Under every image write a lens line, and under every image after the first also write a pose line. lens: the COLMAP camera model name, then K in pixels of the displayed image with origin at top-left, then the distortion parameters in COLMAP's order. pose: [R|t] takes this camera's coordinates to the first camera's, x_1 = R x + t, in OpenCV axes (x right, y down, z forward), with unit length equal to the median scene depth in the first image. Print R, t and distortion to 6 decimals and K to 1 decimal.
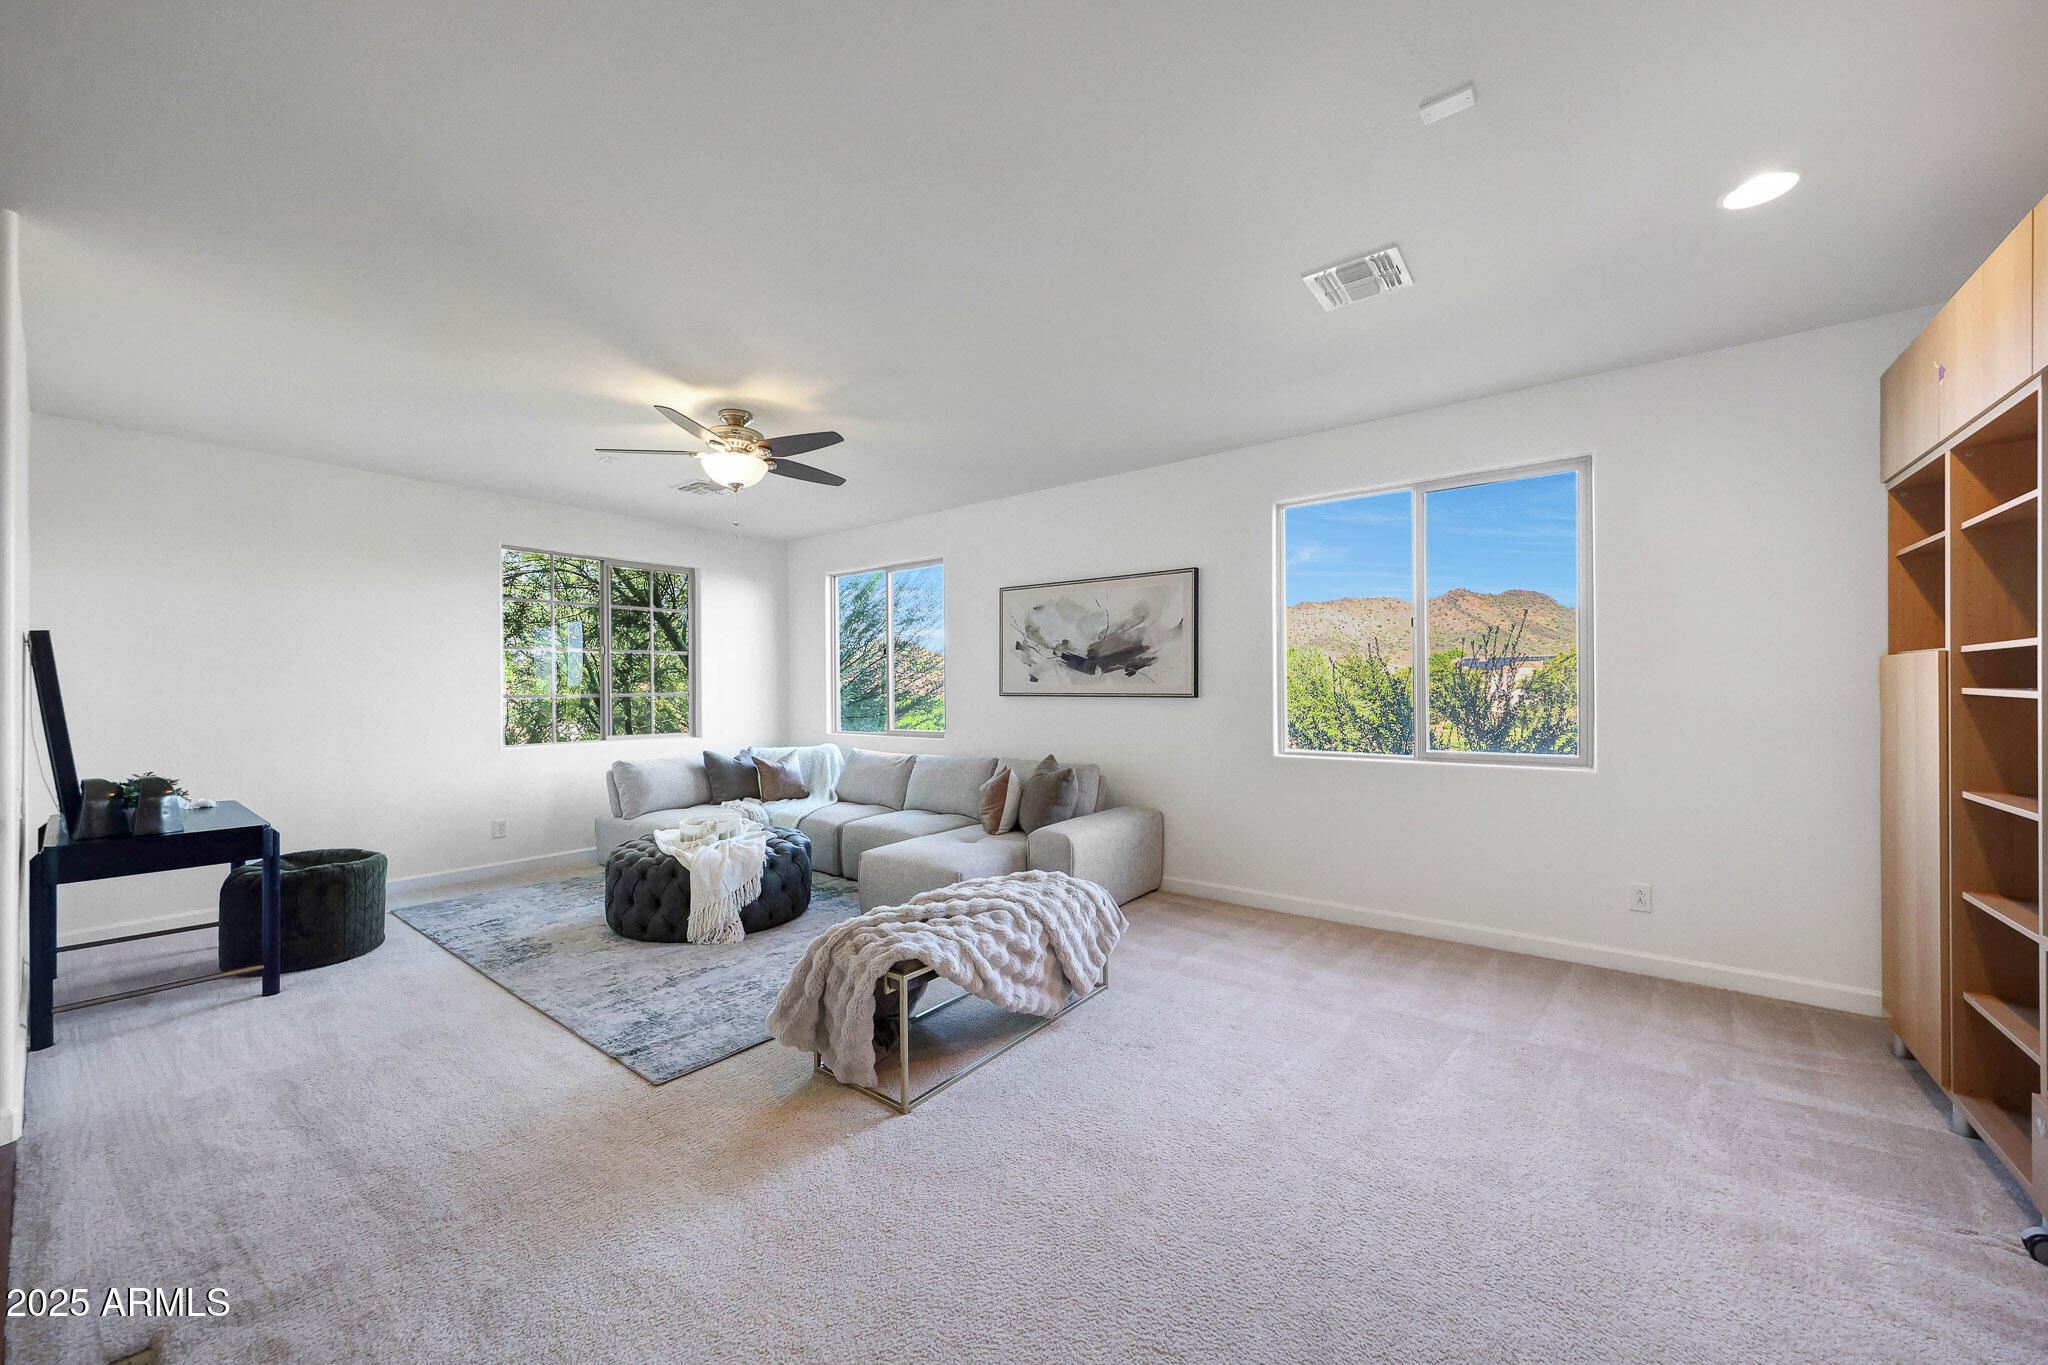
lens RADIAL K [[780.0, 0, 1010.0], [0, 780.0, 683.8], [0, 0, 1]] dist [-0.002481, 0.000033]
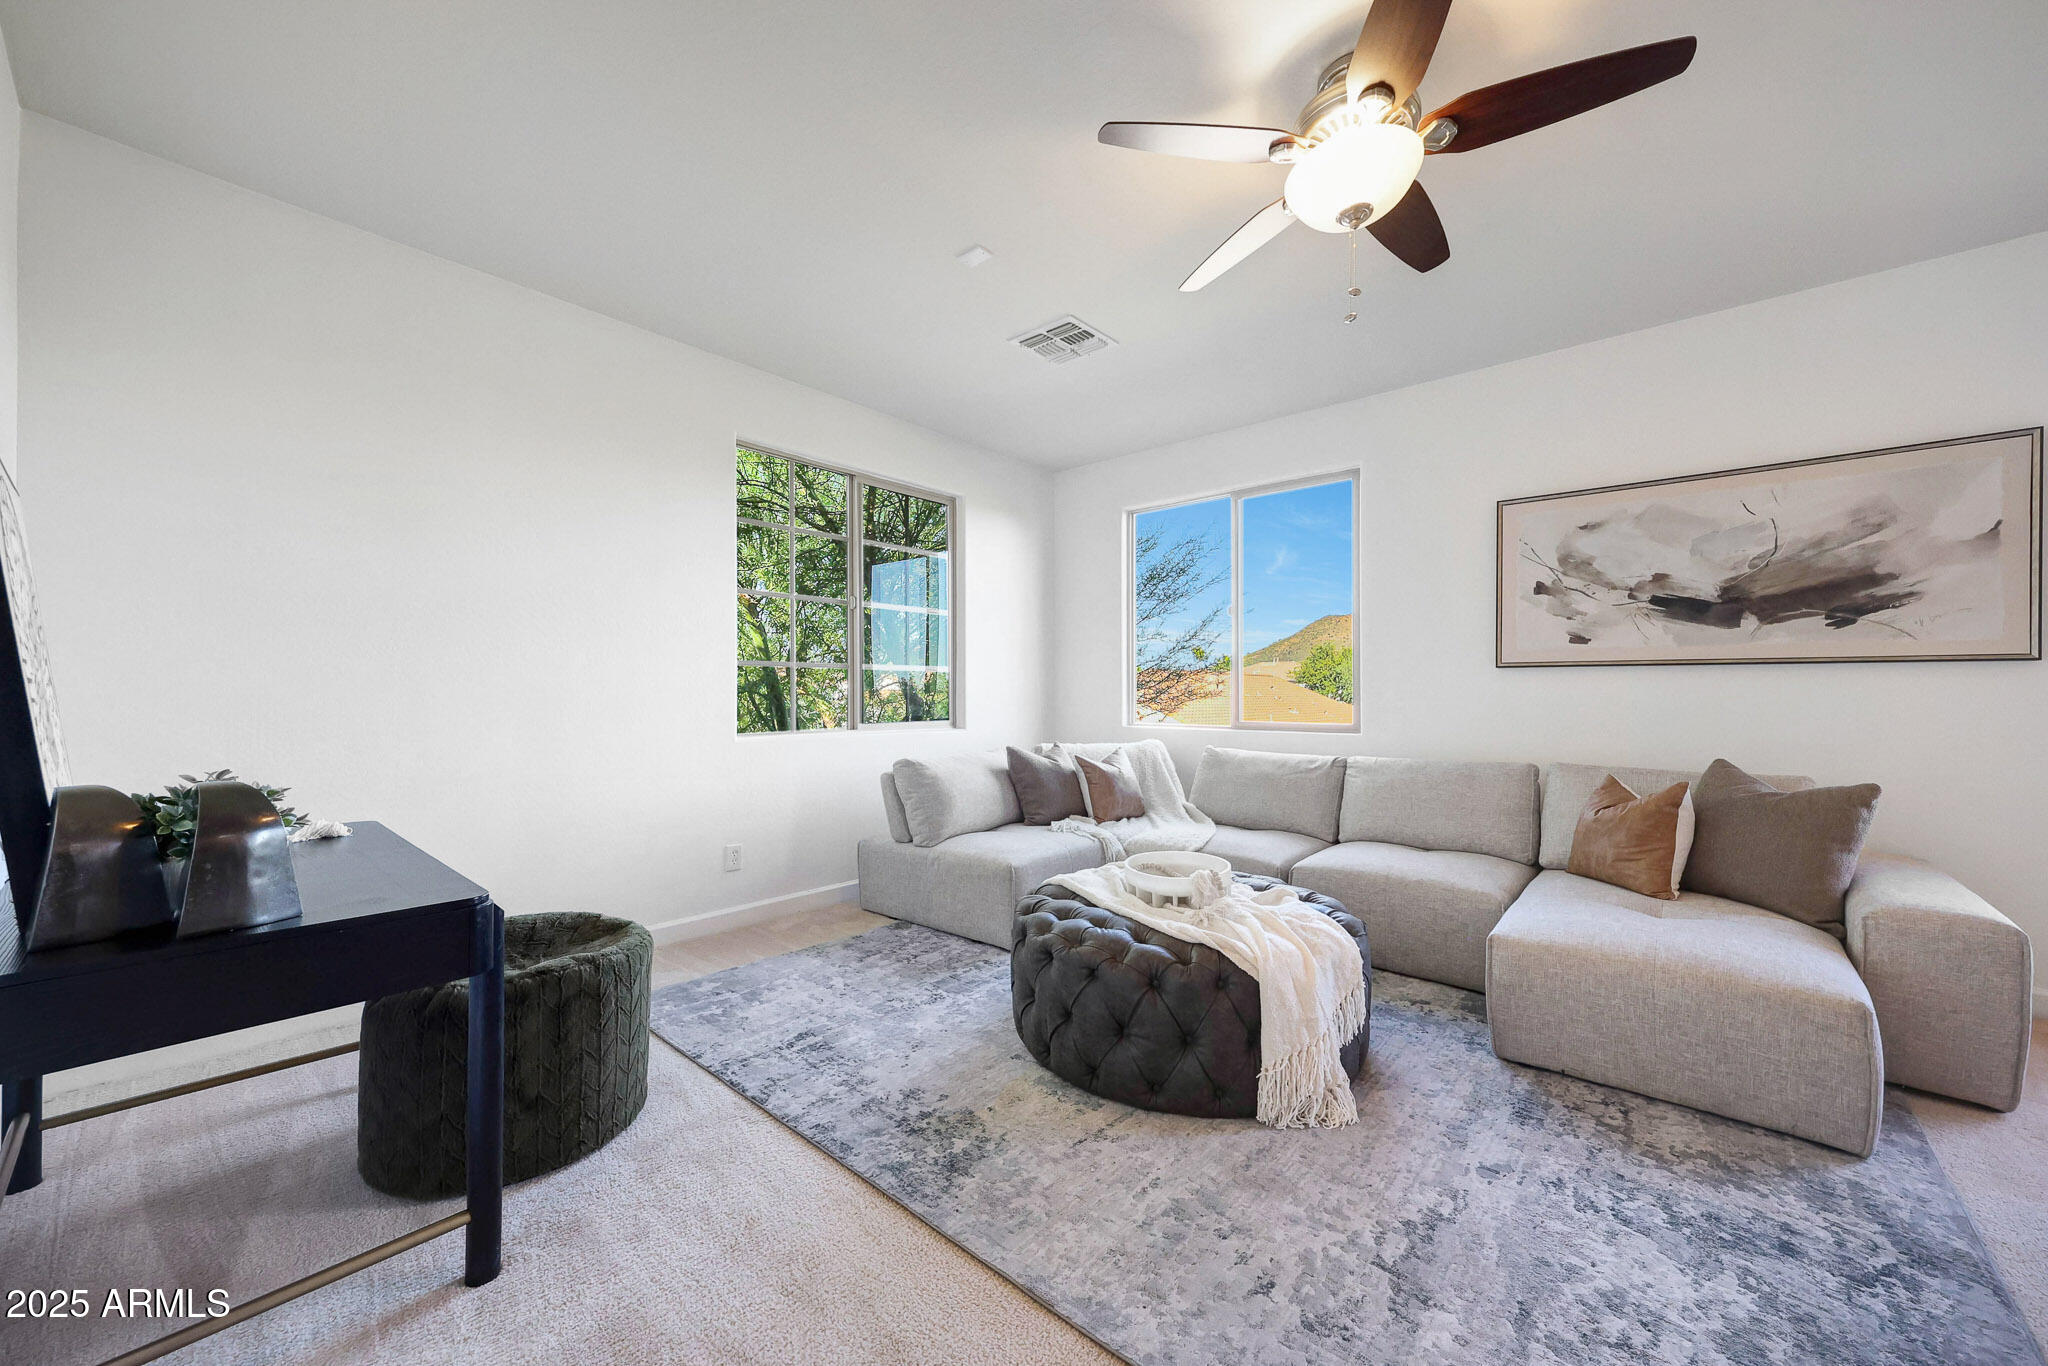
lens RADIAL K [[780.0, 0, 1039.5], [0, 780.0, 686.7], [0, 0, 1]] dist [-0.002481, 0.000033]
pose [[0.999271, 0.010389, -0.036731, -0.450007], [-0.010449, 0.999944, -0.001452, 0.044622], [0.036714, 0.001835, 0.999324, 0.412425]]
